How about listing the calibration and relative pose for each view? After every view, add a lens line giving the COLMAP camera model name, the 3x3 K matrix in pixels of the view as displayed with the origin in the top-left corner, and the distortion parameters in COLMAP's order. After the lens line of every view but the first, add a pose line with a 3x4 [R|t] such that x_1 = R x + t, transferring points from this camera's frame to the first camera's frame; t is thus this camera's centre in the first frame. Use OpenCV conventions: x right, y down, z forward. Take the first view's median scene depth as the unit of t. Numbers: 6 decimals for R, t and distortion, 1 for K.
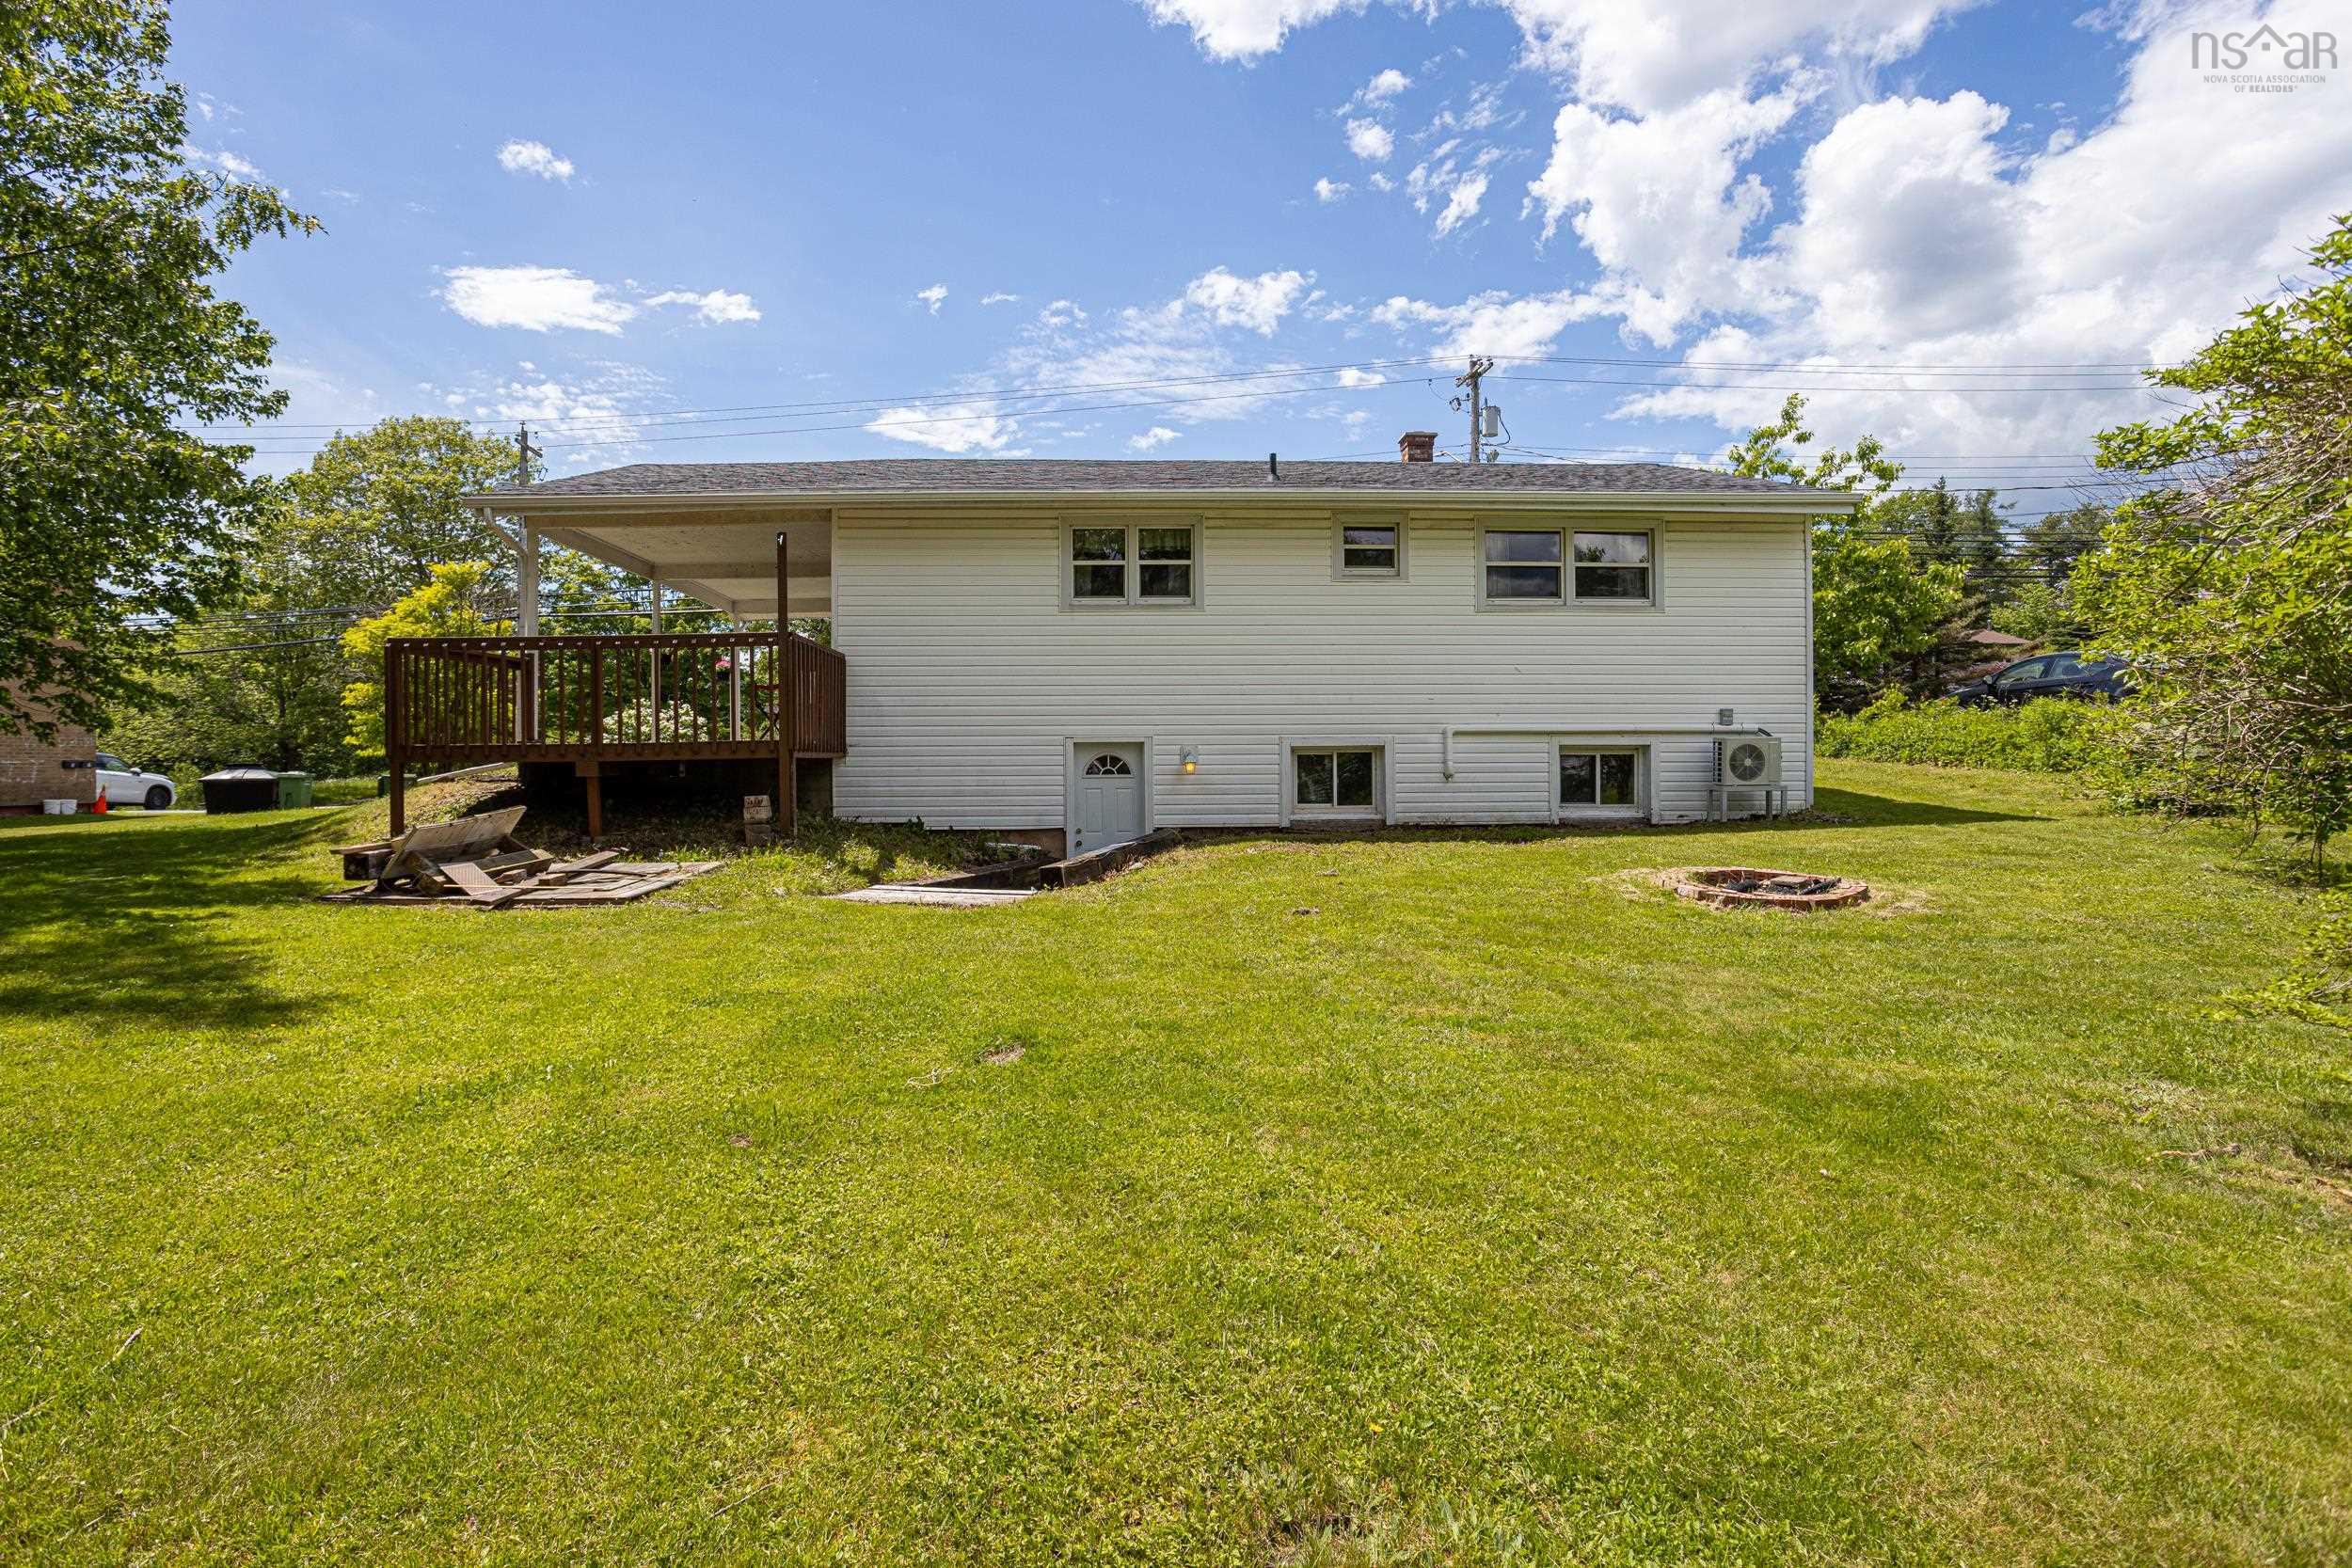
lens RADIAL K [[1166.8, 0, 1176.8], [0, 1166.8, 756.6], [0, 0, 1]] dist [-0.000404, 0.020237]
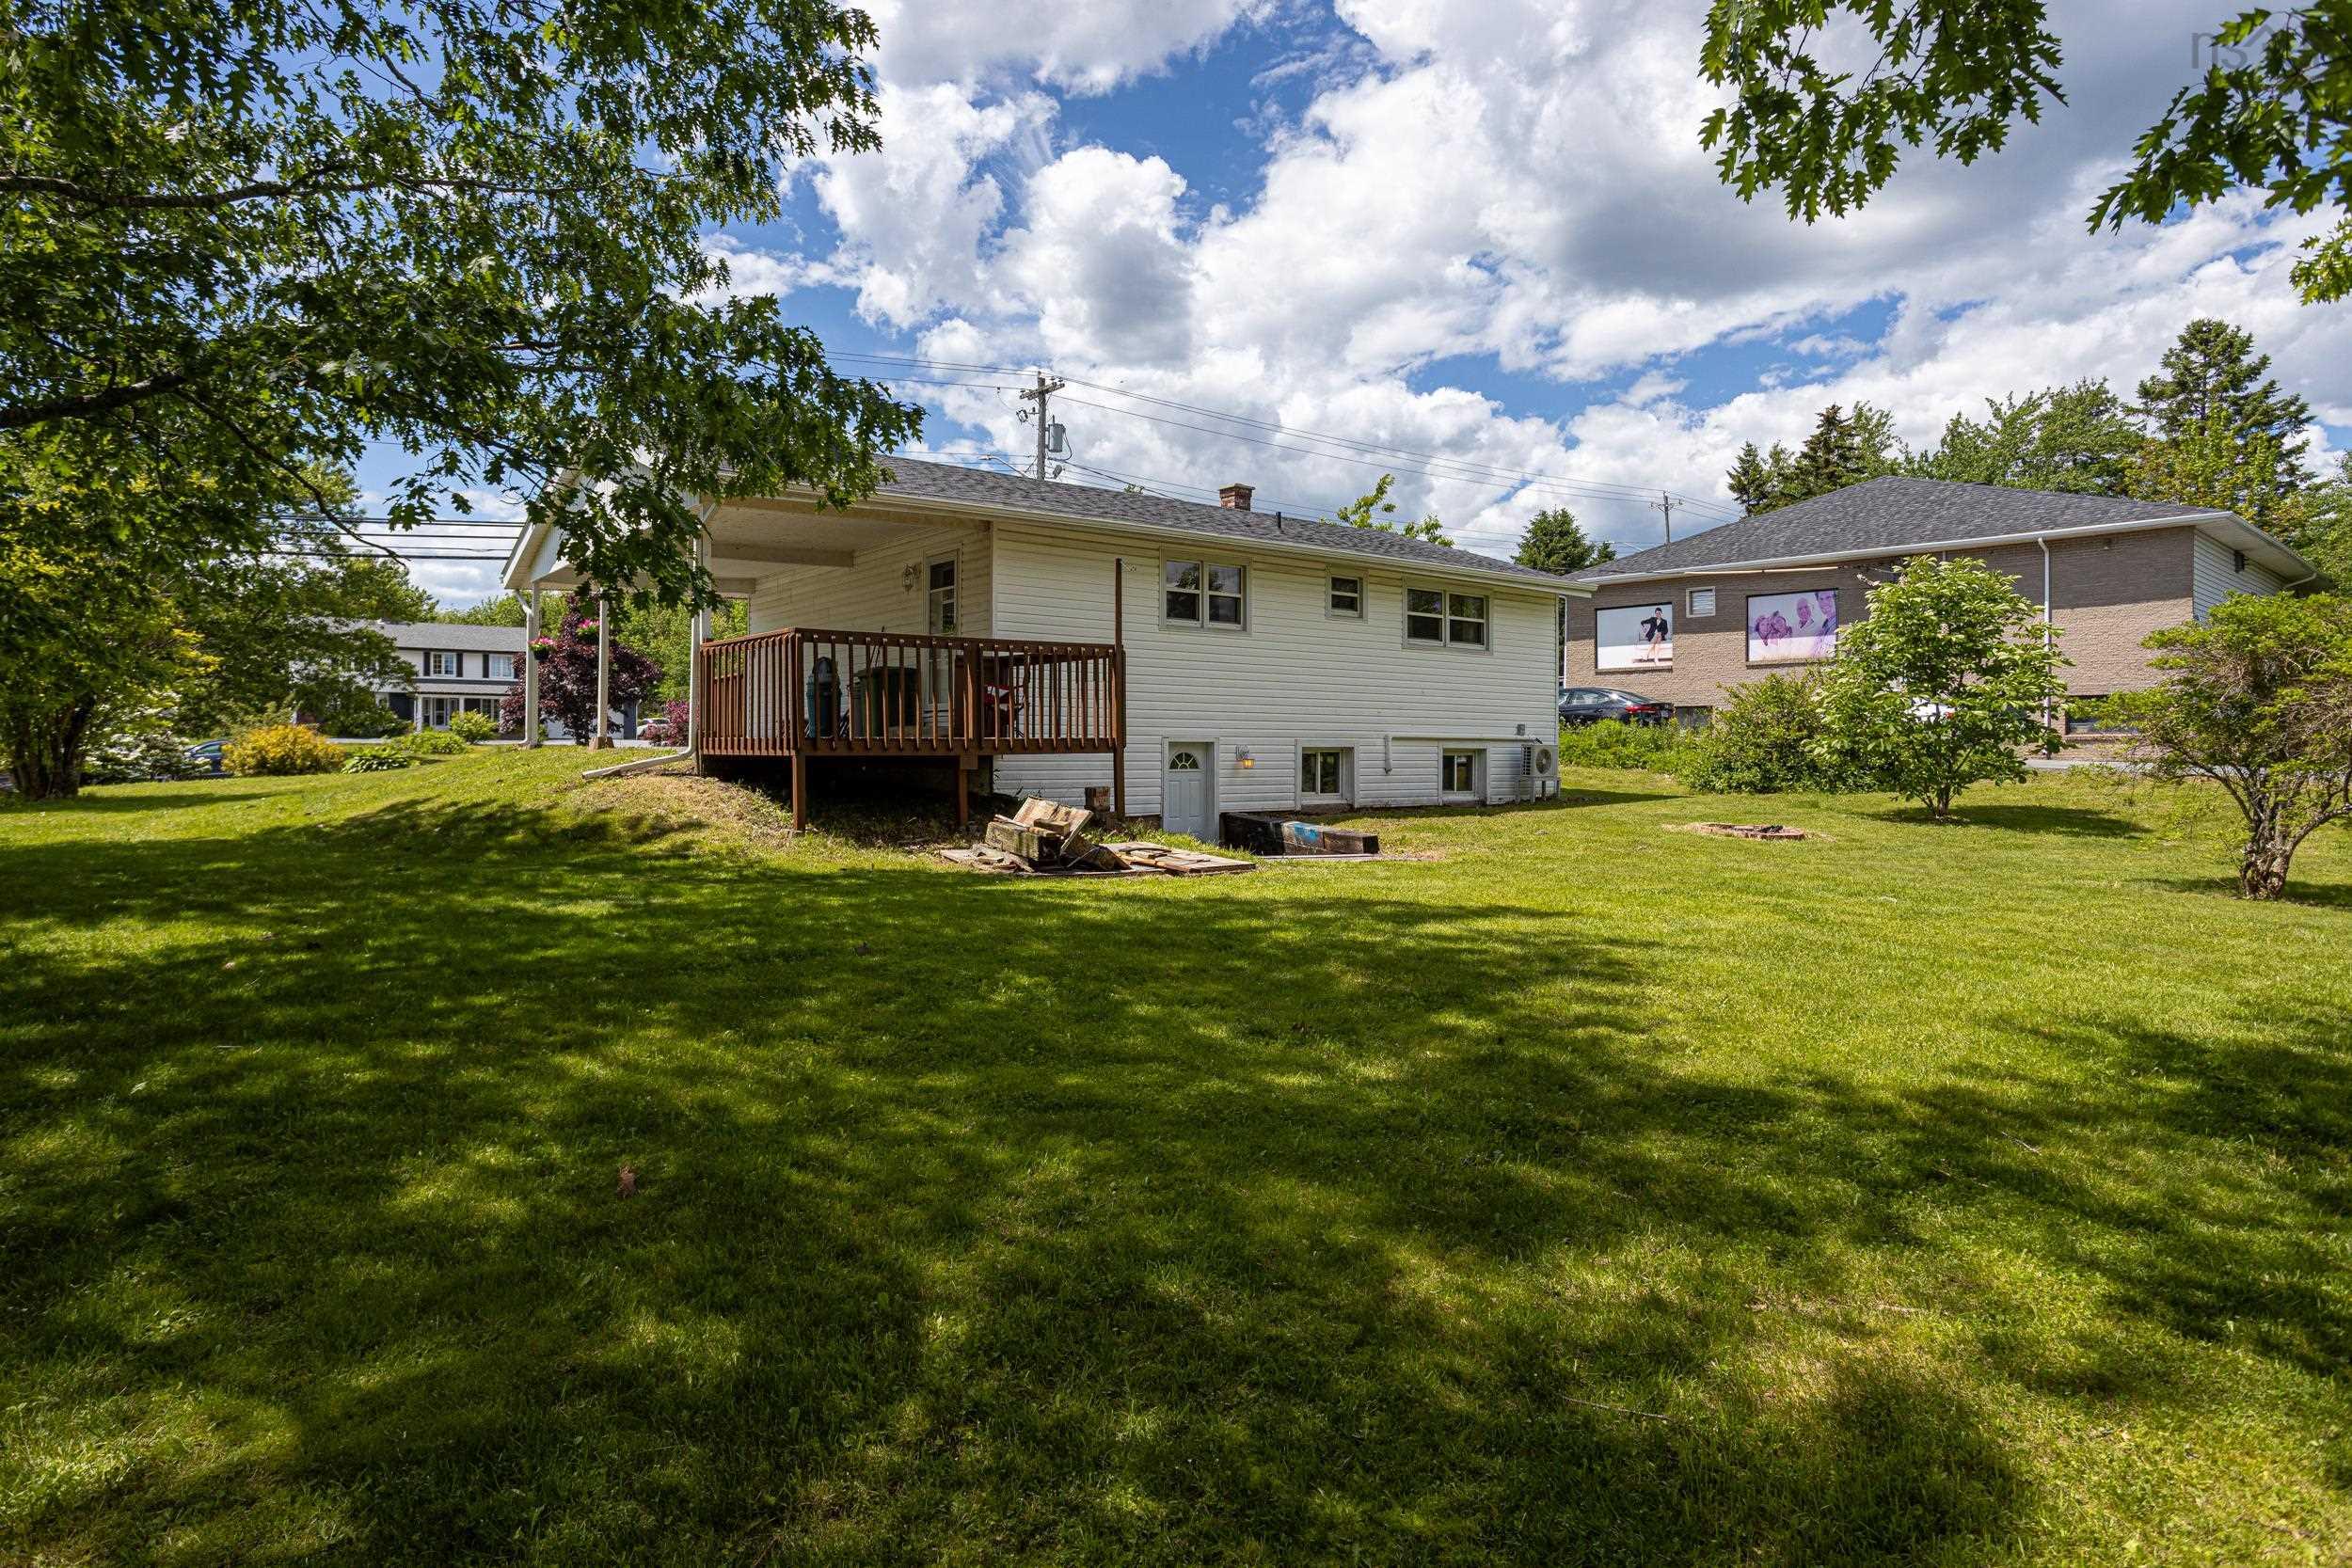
lens RADIAL K [[1337.3, 0, 1100.0], [0, 1337.3, 763.6], [0, 0, 1]] dist [-0.061773, 0.037103]
pose [[0.834430, 0.004364, 0.551097, -0.859489], [-0.008604, 0.999950, 0.005110, 0.003891], [-0.551047, -0.009006, 0.834425, -0.076840]]
